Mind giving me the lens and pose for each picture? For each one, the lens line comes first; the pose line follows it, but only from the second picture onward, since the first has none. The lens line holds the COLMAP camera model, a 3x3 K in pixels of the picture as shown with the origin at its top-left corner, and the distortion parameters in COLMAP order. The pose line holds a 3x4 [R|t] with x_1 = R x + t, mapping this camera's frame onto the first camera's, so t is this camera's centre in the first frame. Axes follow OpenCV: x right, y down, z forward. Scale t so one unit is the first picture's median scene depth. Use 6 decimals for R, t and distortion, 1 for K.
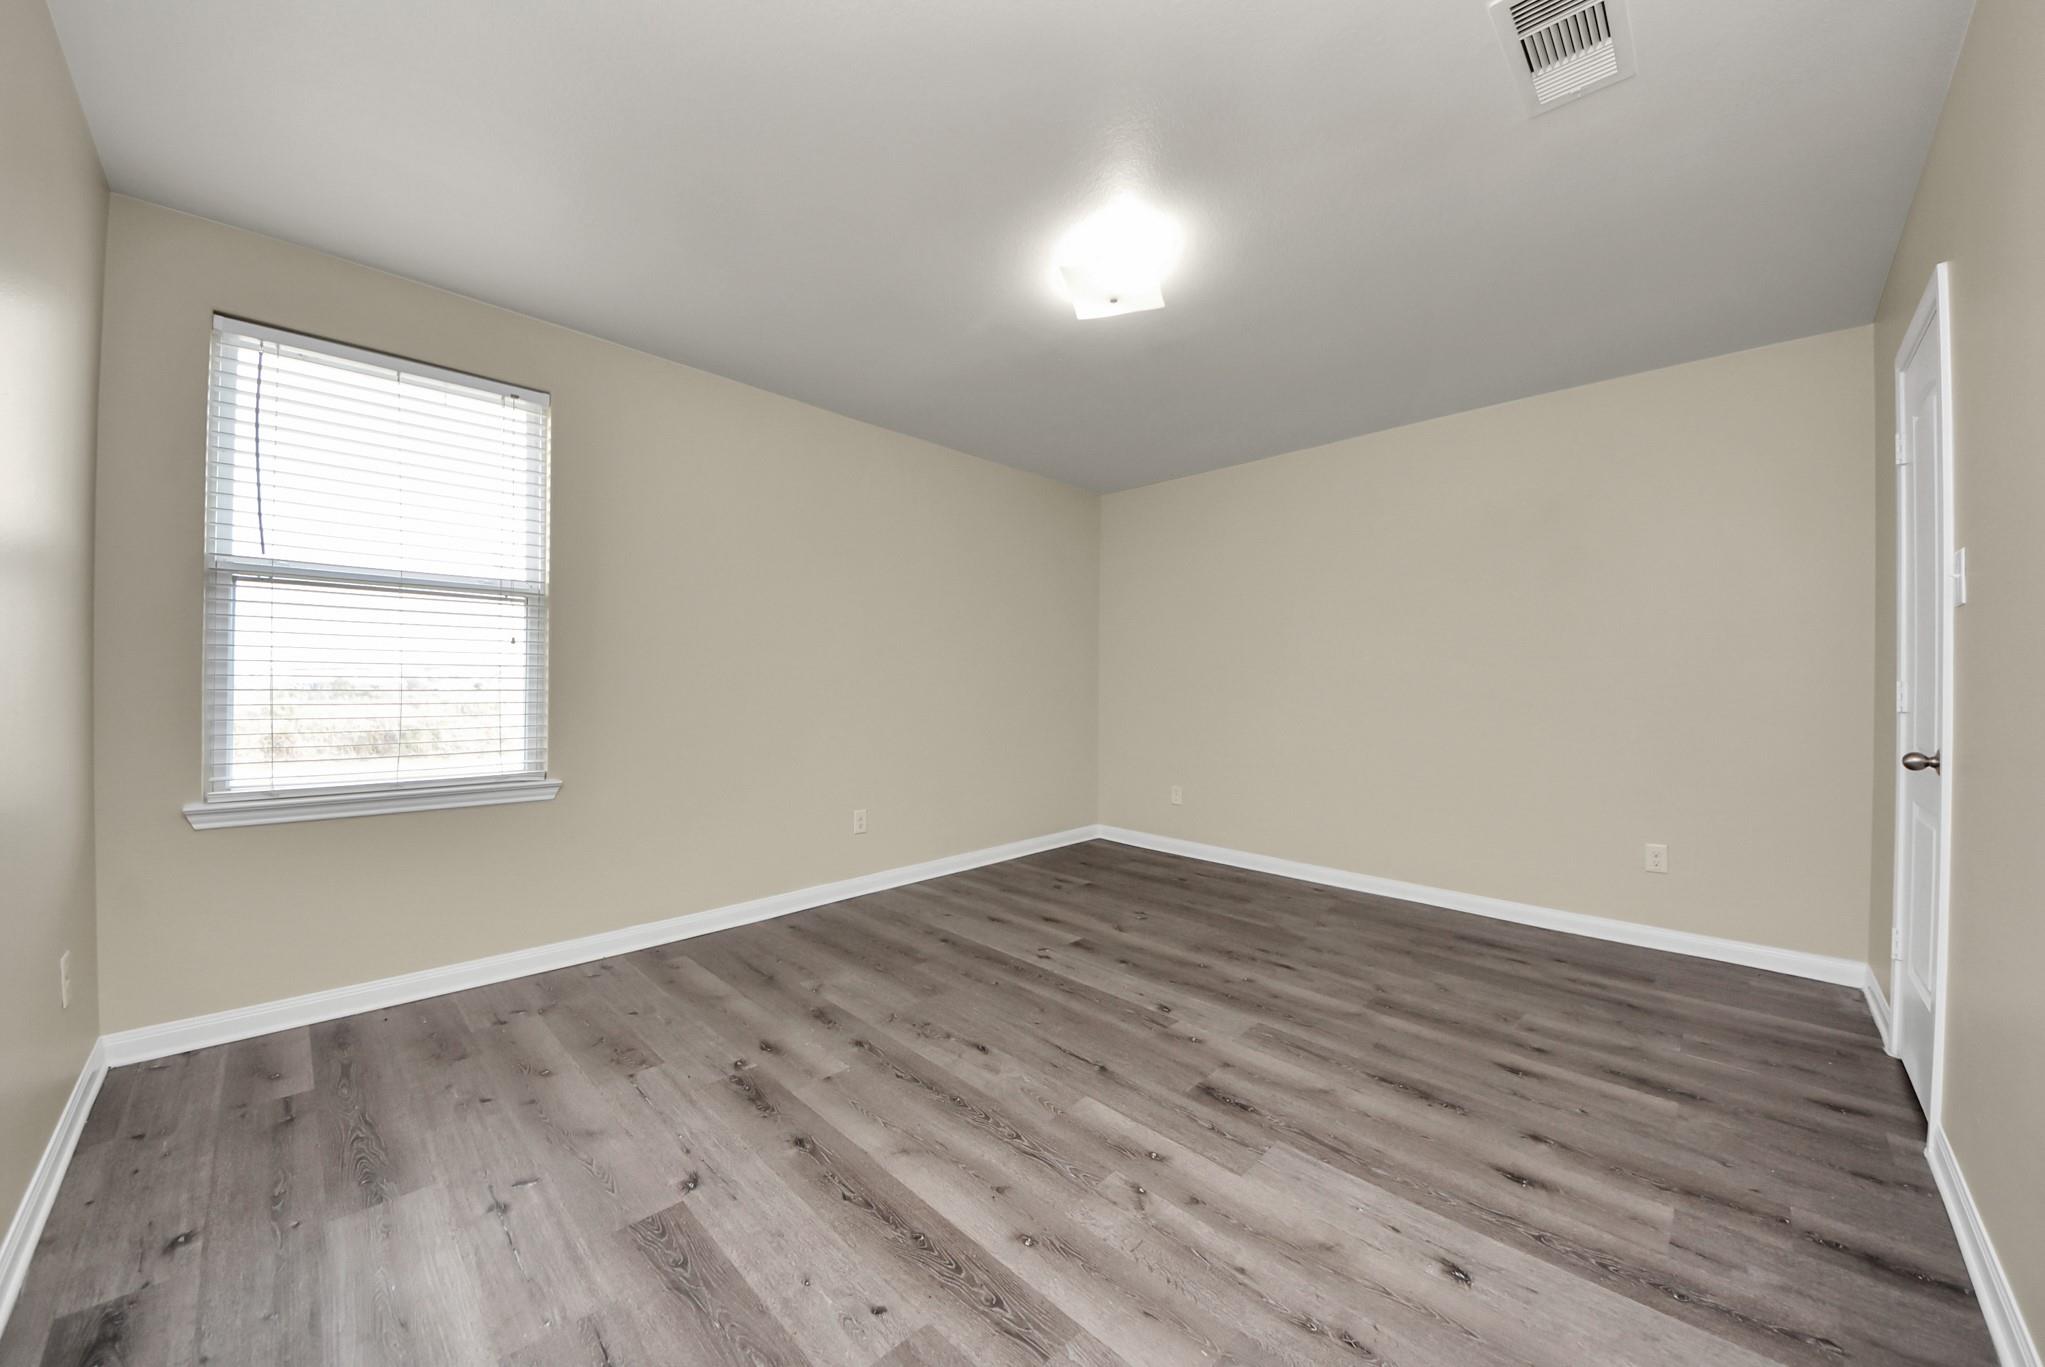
lens RADIAL K [[712.5, 0, 1031.4], [0, 712.5, 684.5], [0, 0, 1]] dist [0.037239, -0.022675]
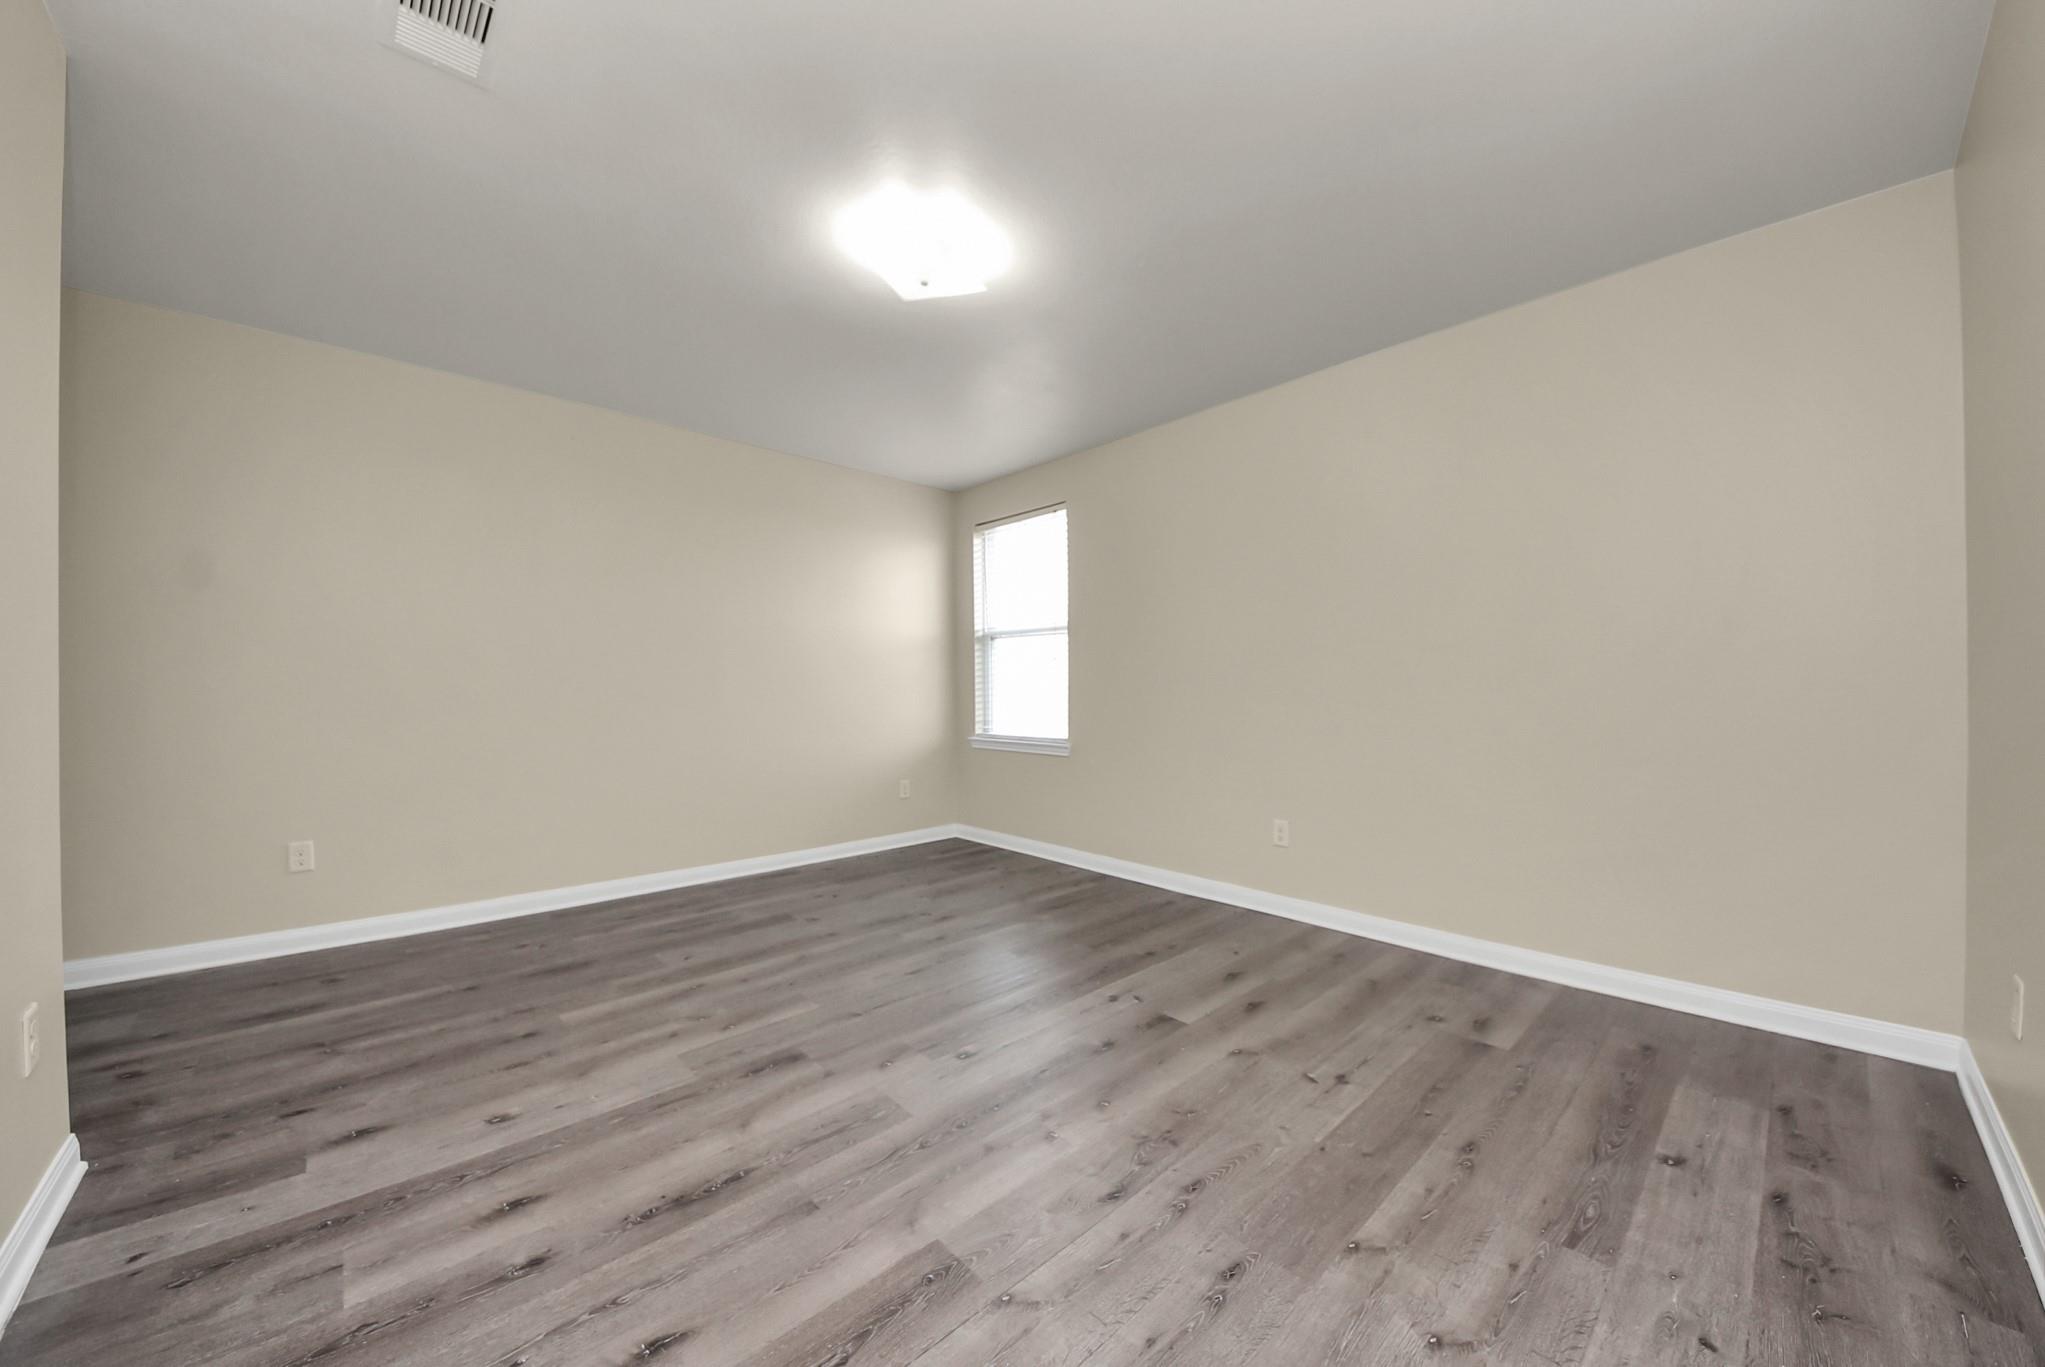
lens RADIAL K [[725.5, 0, 1032.8], [0, 725.5, 685.7], [0, 0, 1]] dist [0.043381, -0.025268]
pose [[-0.041508, -0.015436, -0.999019, 1.082676], [0.004134, 0.999869, -0.015621, 0.034537], [0.999130, -0.004779, -0.041439, 1.157822]]
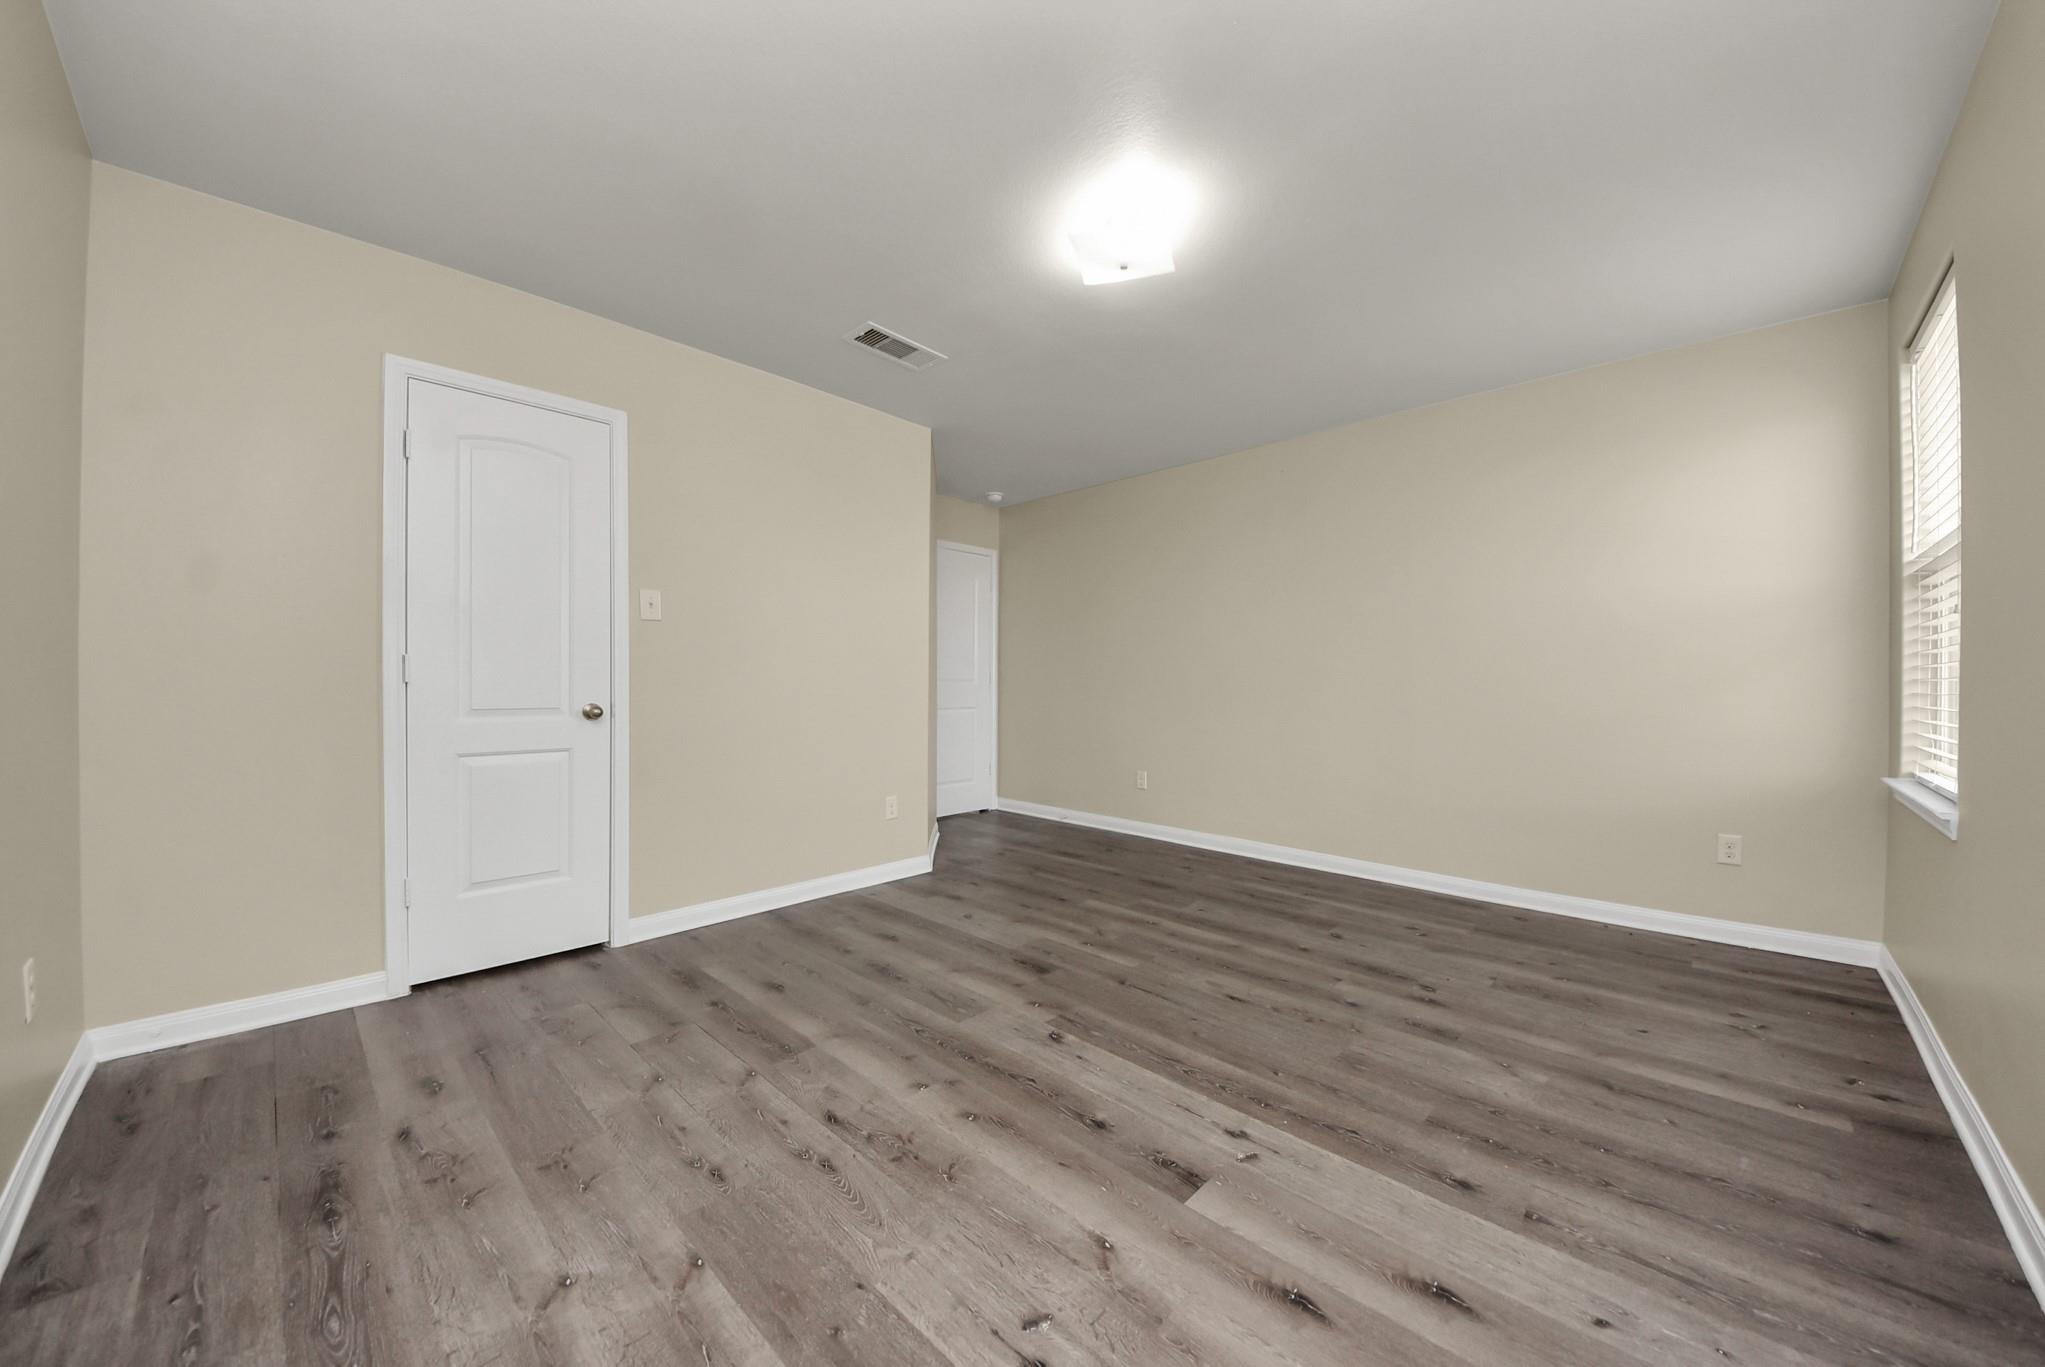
lens RADIAL K [[725.5, 0, 1032.8], [0, 725.5, 685.7], [0, 0, 1]] dist [0.043381, -0.025268]
pose [[-0.999873, -0.012267, -0.010202, 0.235646], [-0.012281, 0.999924, 0.001285, 0.028754], [0.010186, 0.001410, -0.999947, 1.949806]]
